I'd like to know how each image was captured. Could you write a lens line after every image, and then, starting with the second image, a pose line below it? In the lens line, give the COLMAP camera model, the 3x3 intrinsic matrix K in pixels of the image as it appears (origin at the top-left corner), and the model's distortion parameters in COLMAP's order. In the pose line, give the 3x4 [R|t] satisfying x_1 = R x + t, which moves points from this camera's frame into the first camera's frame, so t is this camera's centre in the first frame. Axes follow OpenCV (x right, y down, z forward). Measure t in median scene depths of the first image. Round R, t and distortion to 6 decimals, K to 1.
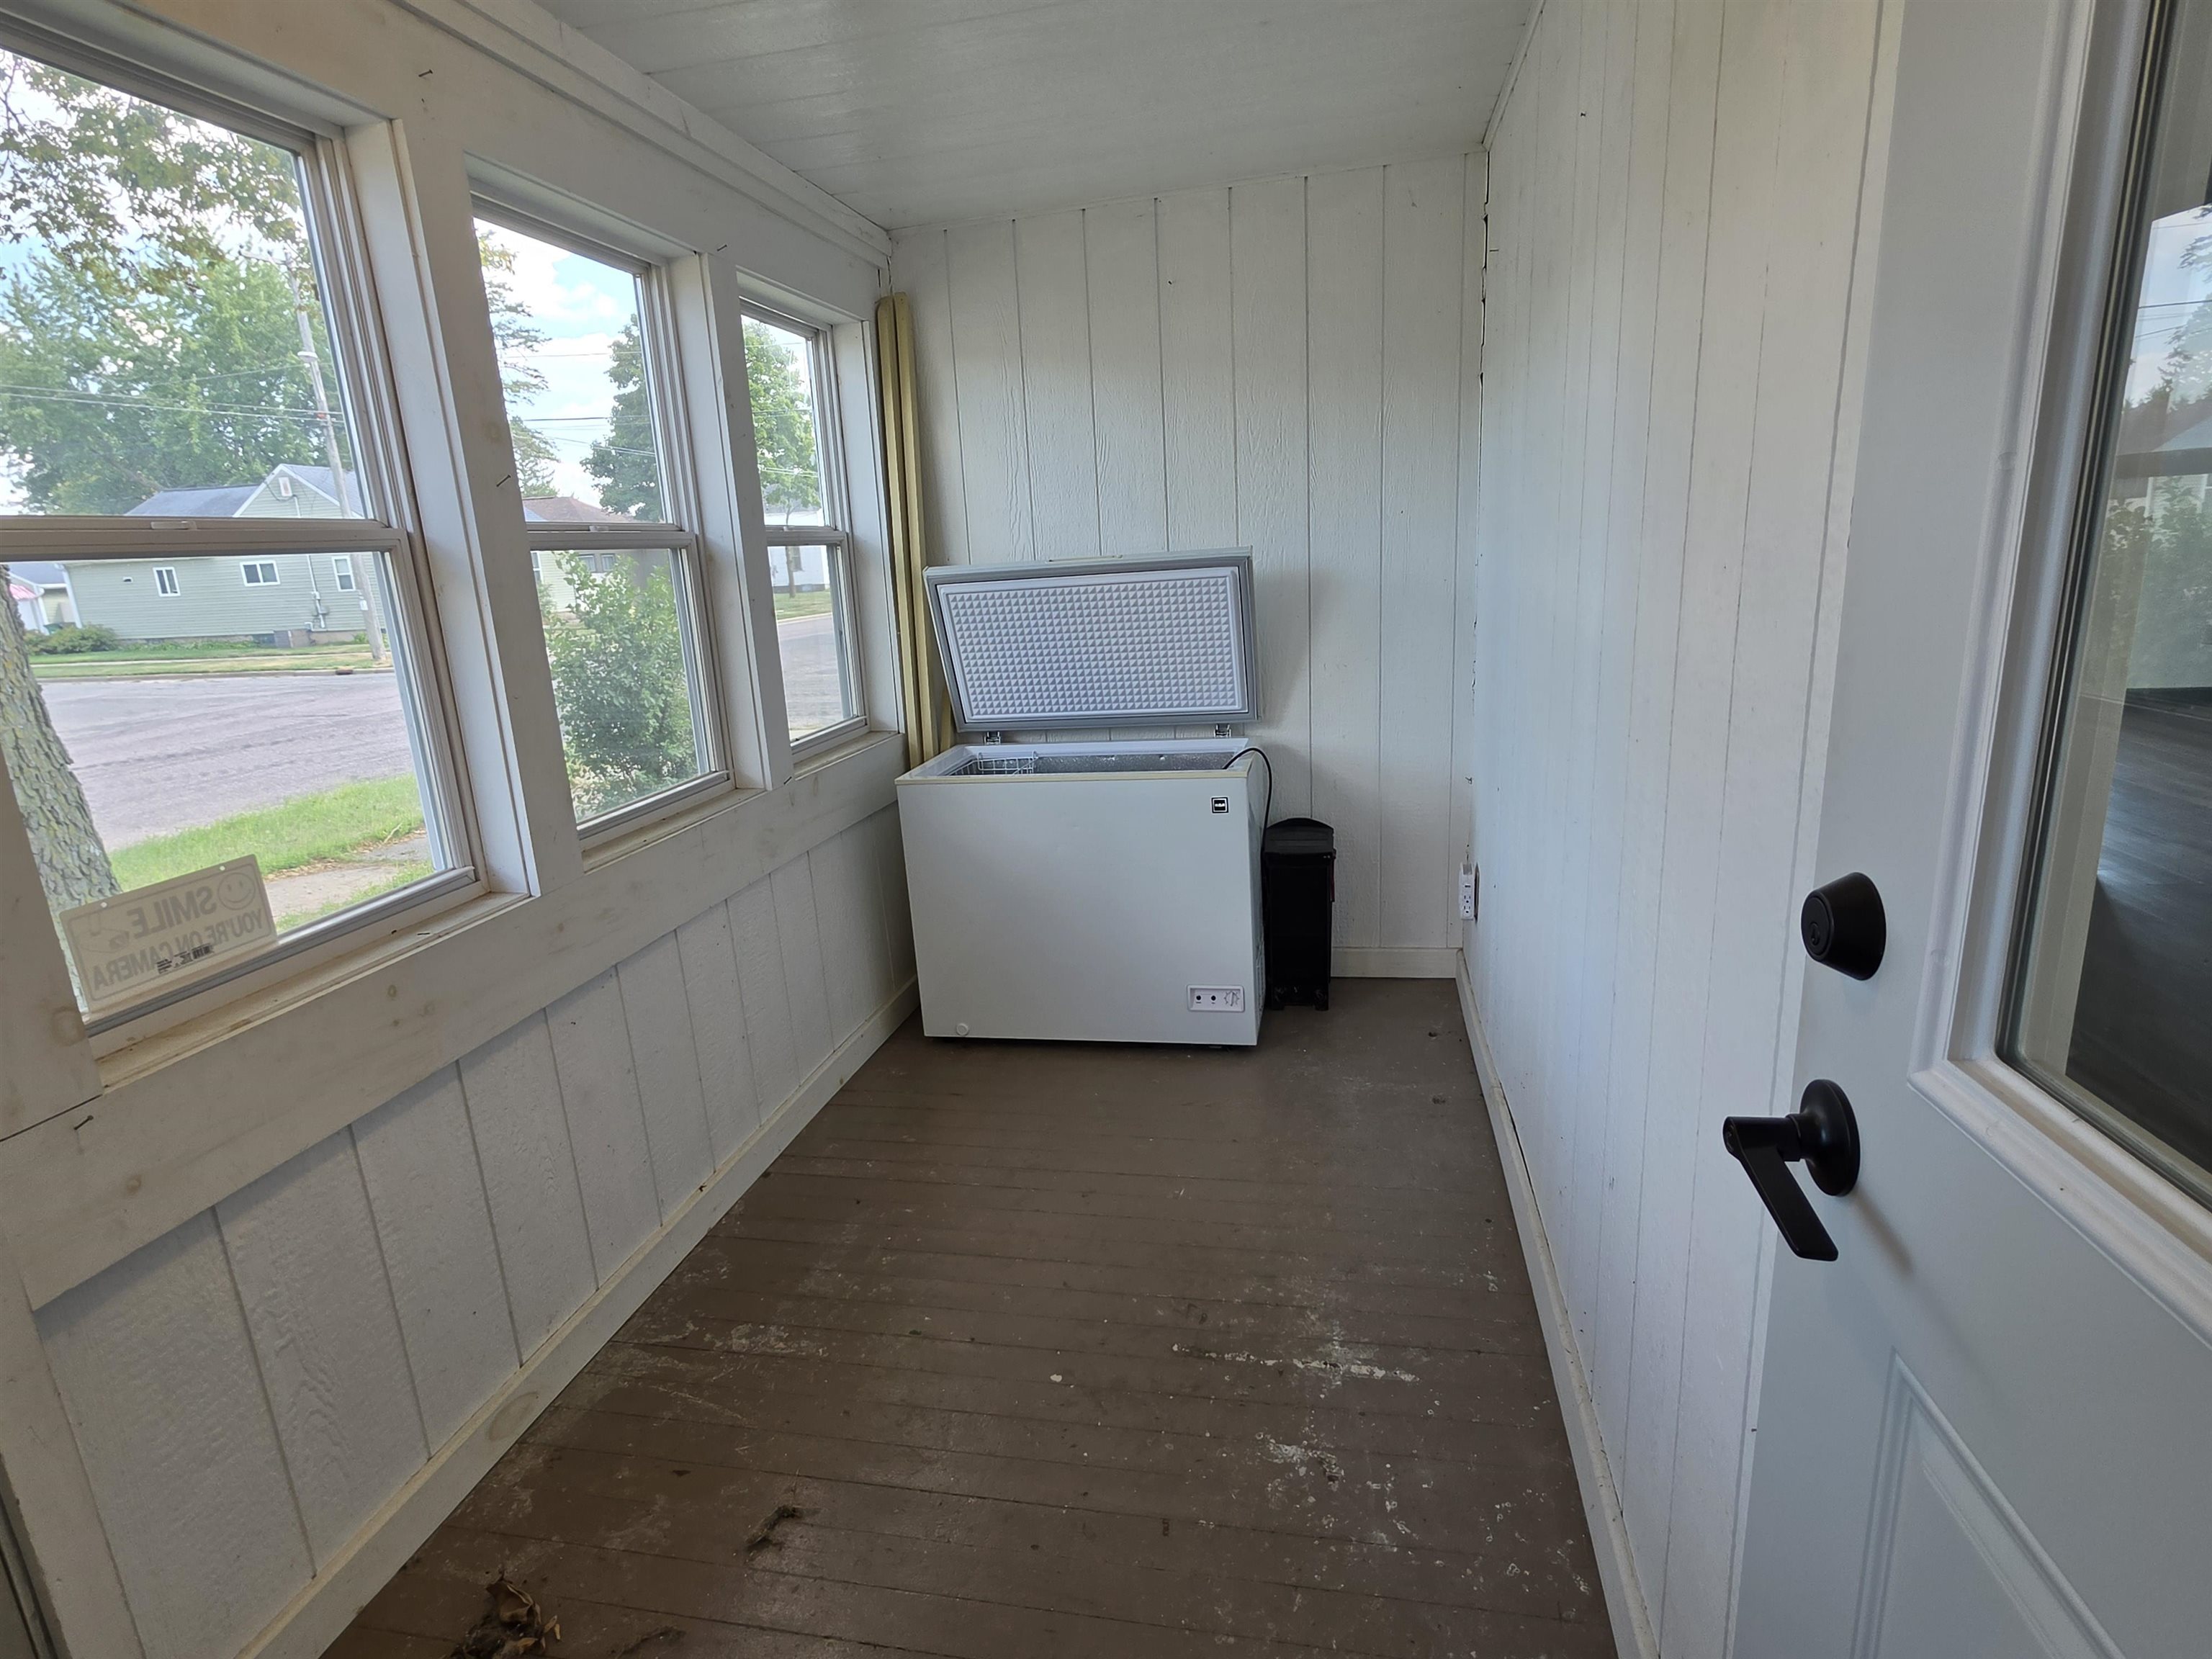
lens RADIAL K [[1155.1, 0, 1106.0], [0, 1155.1, 829.5], [0, 0, 1]] dist [-0.000371, 0.000262]
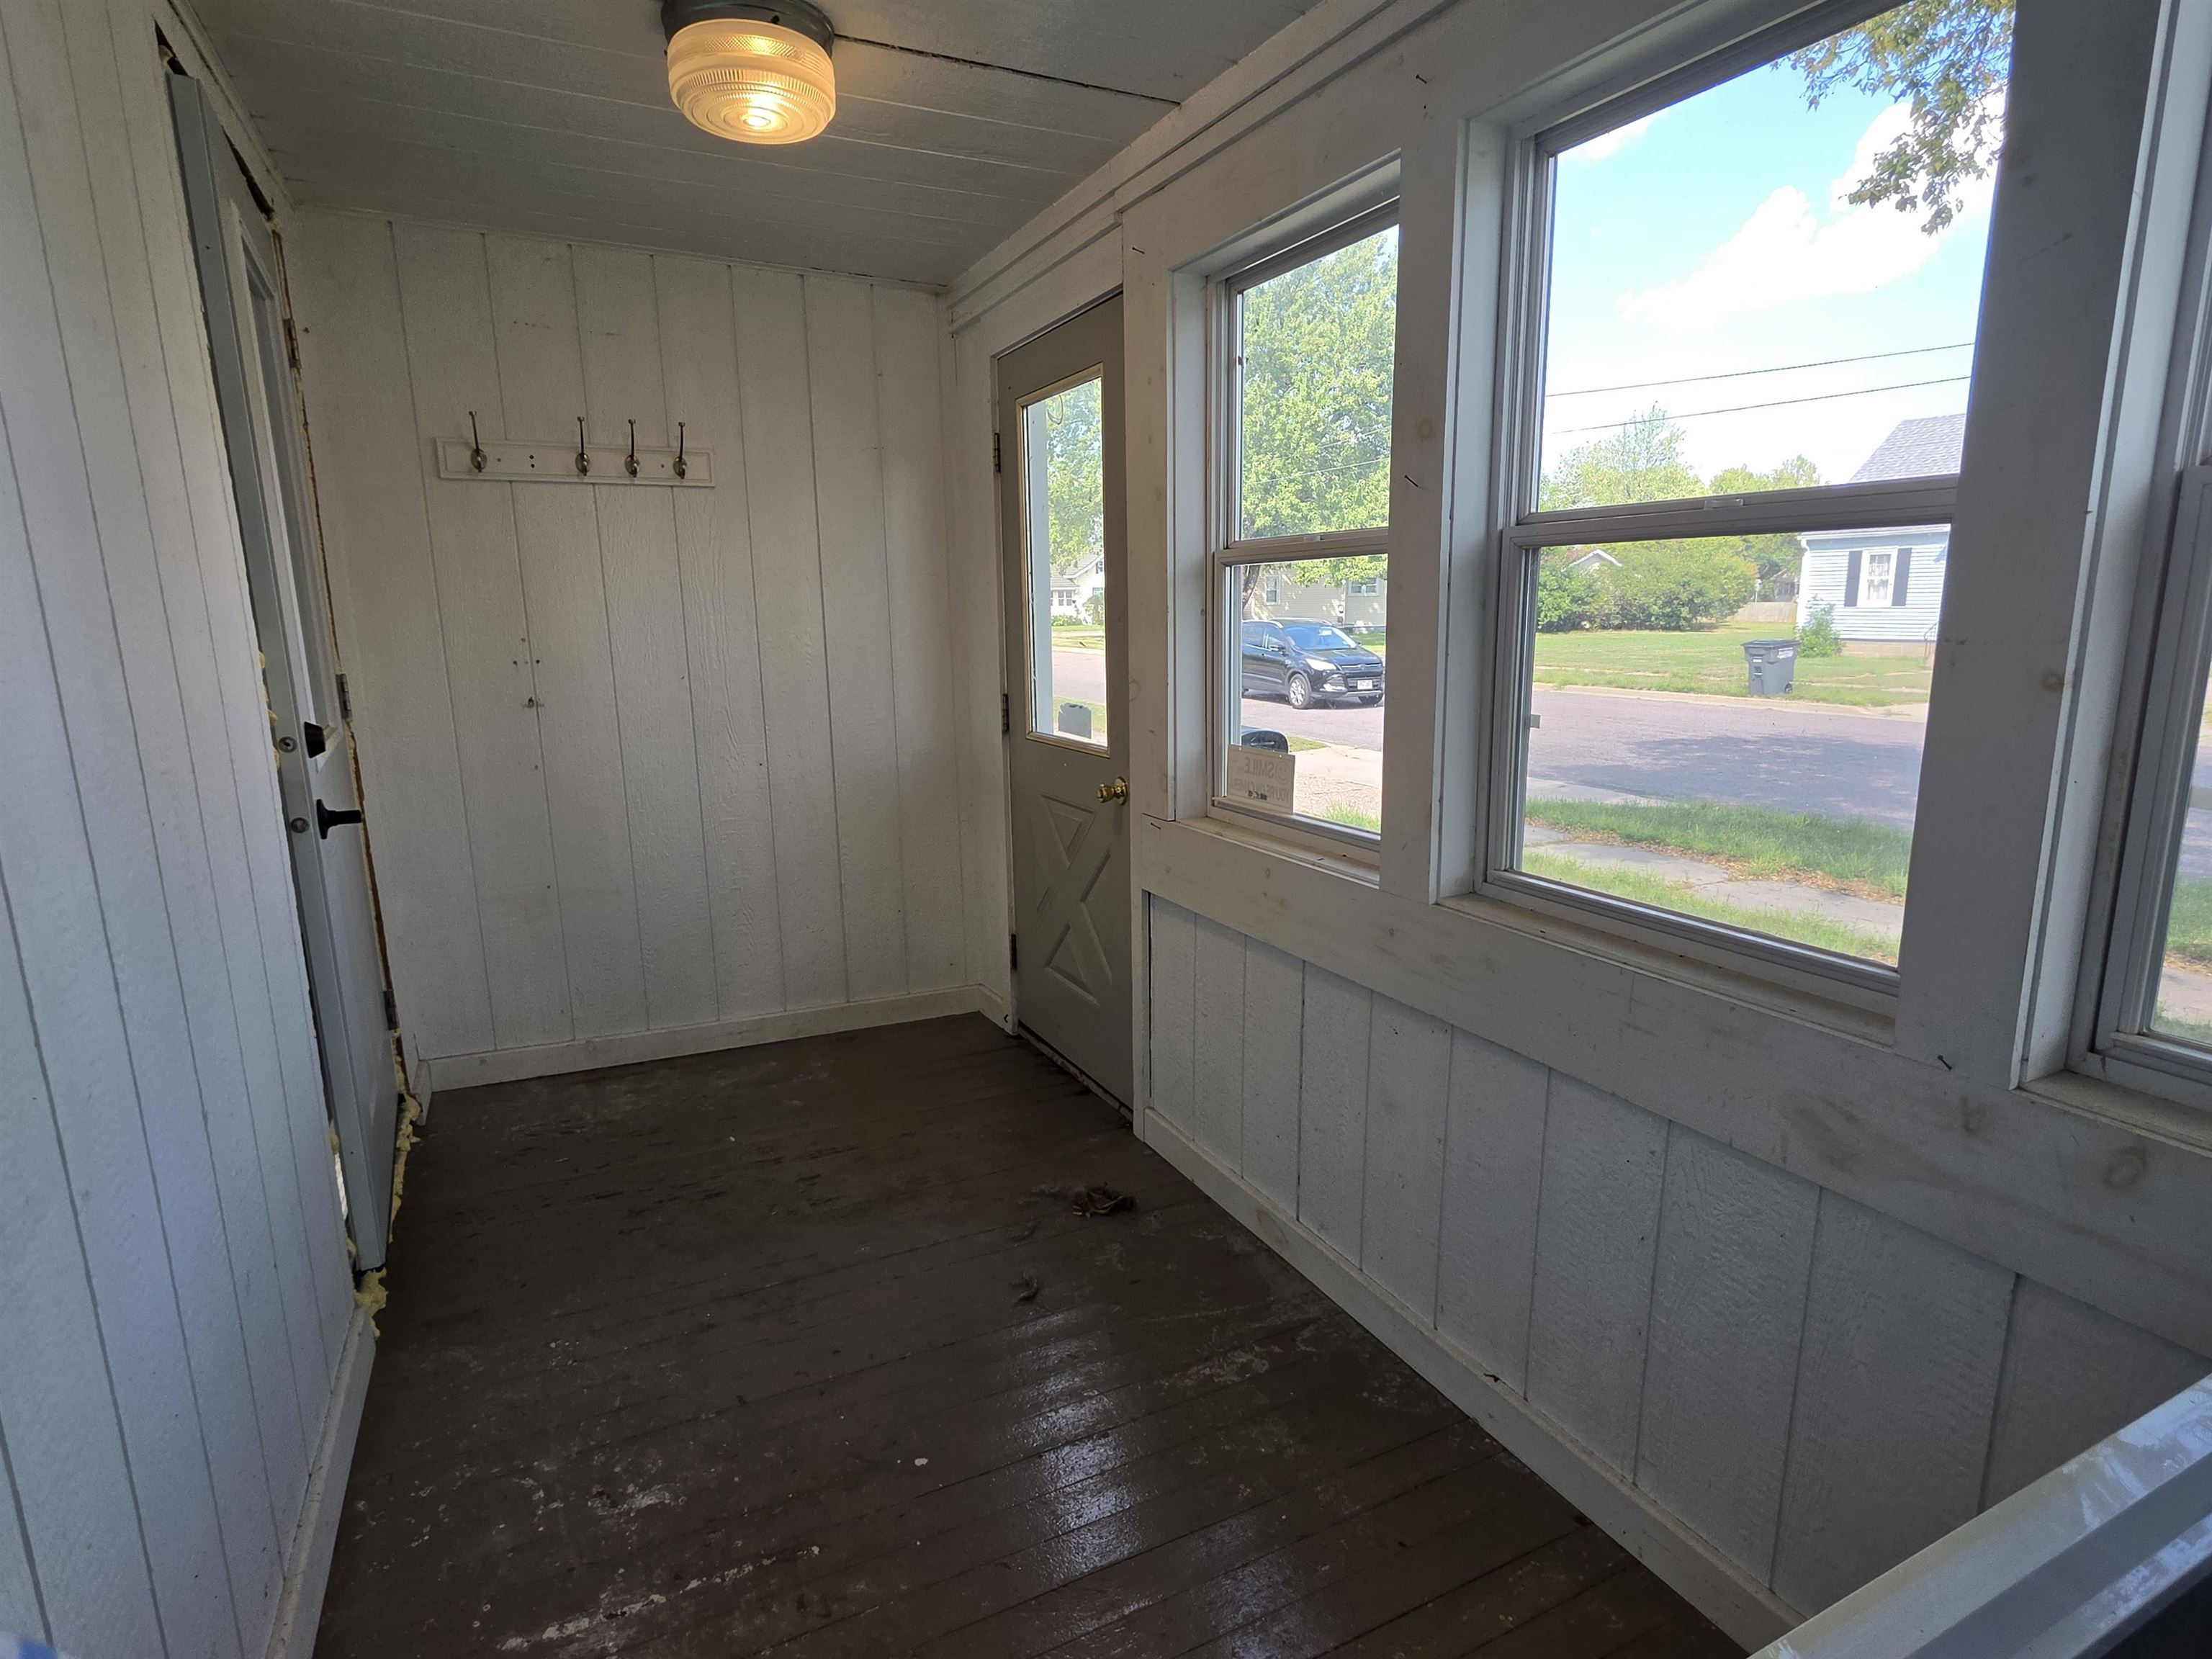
lens RADIAL K [[1155.1, 0, 1106.0], [0, 1155.1, 829.5], [0, 0, 1]] dist [-0.000371, 0.000262]
pose [[-0.783184, 0.182459, -0.594417, 0.316702], [-0.094583, 0.909894, 0.403915, -0.402079], [0.614554, 0.372562, -0.695357, 1.622425]]
